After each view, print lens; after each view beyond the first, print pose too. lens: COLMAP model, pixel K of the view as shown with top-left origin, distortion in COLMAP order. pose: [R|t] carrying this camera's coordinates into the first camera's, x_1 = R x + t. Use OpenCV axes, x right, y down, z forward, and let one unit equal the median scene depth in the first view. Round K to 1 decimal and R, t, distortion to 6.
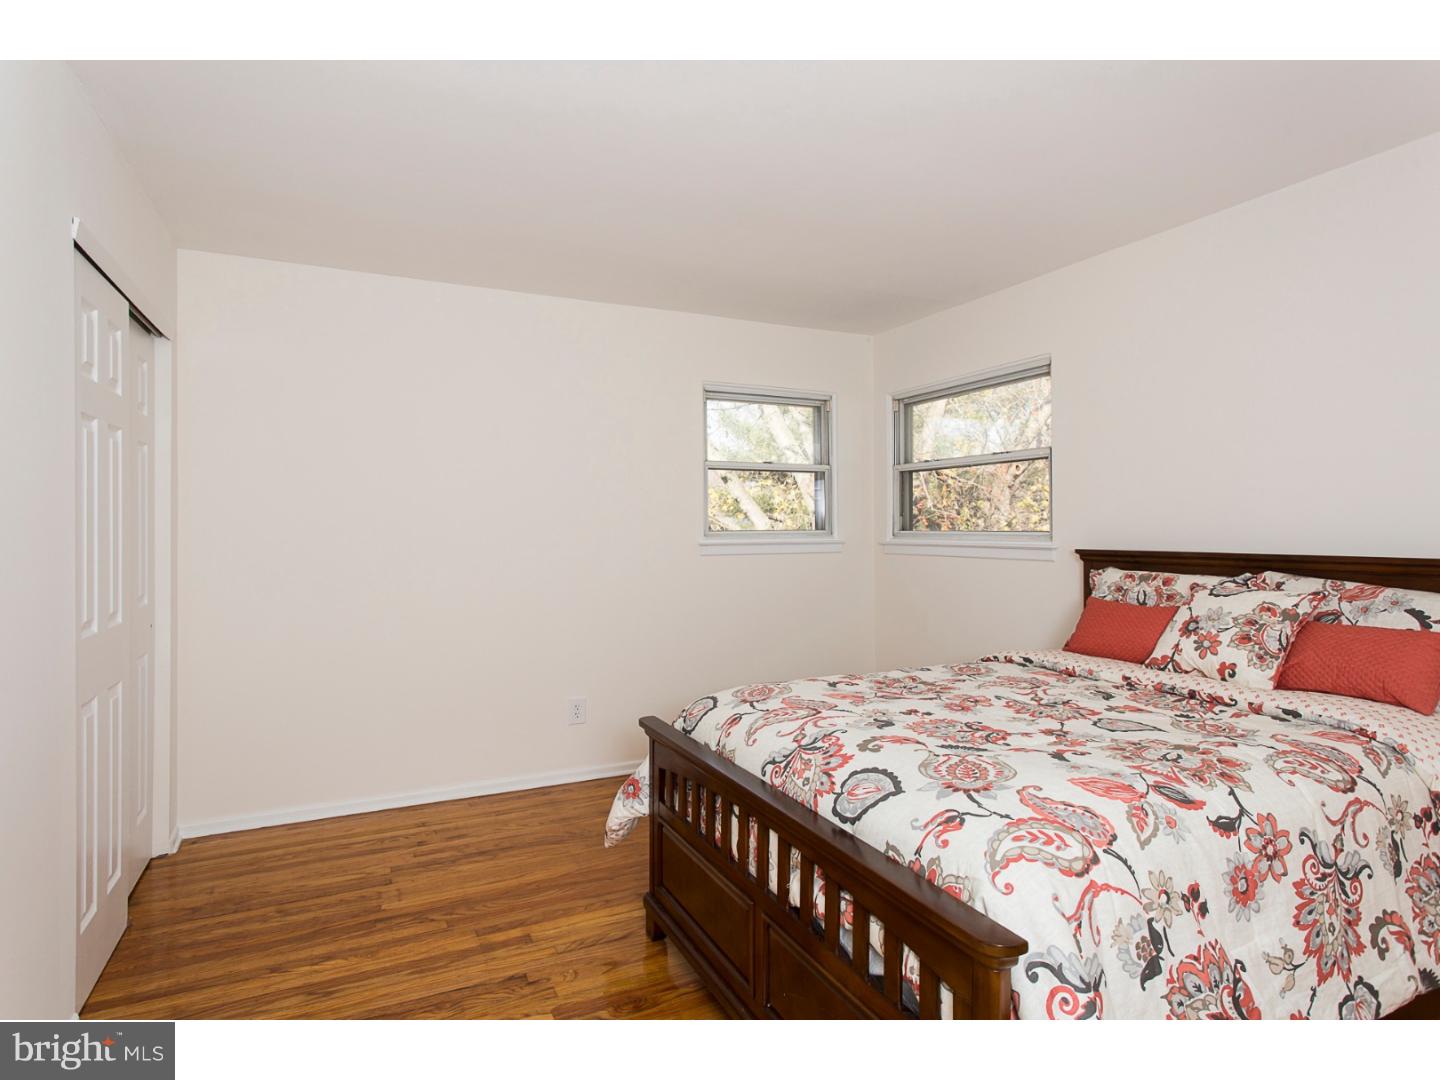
lens RADIAL K [[762.9, 0, 689.6], [0, 762.9, 530.3], [0, 0, 1]] dist [-0.008623, 0.005025]
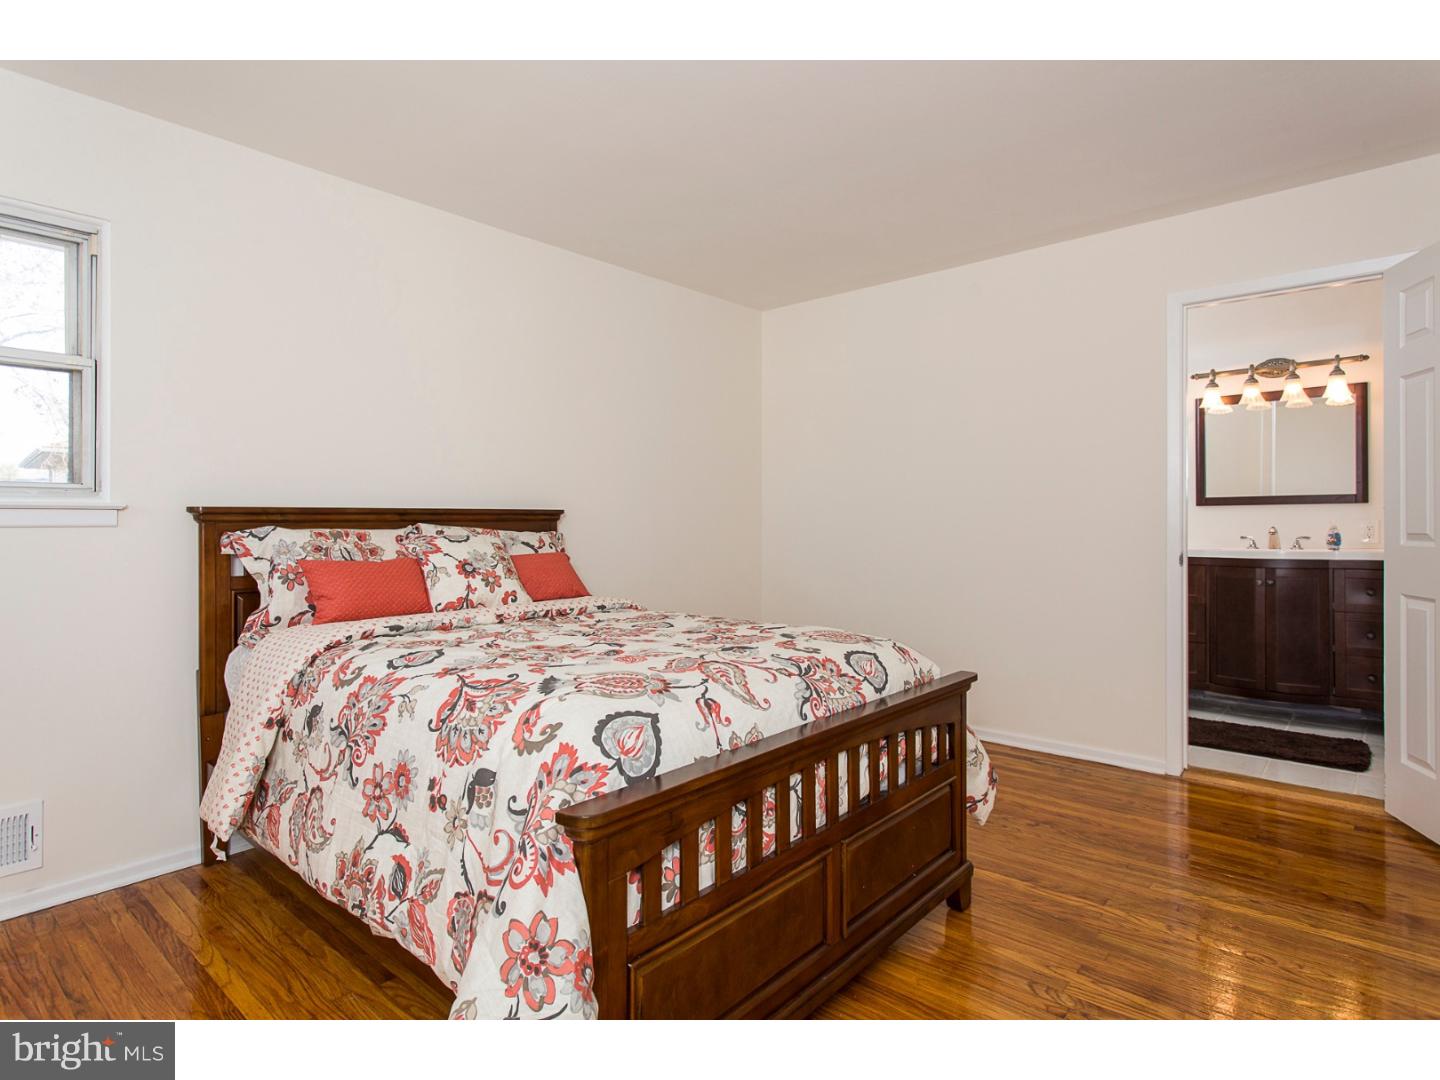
lens RADIAL K [[762.9, 0, 707.2], [0, 762.9, 511.3], [0, 0, 1]] dist [-0.008623, 0.005025]
pose [[-0.392909, 0.018497, 0.919391, -0.729160], [0.010951, 0.999821, -0.015435, 0.083198], [-0.919512, 0.004004, -0.393041, 1.504987]]
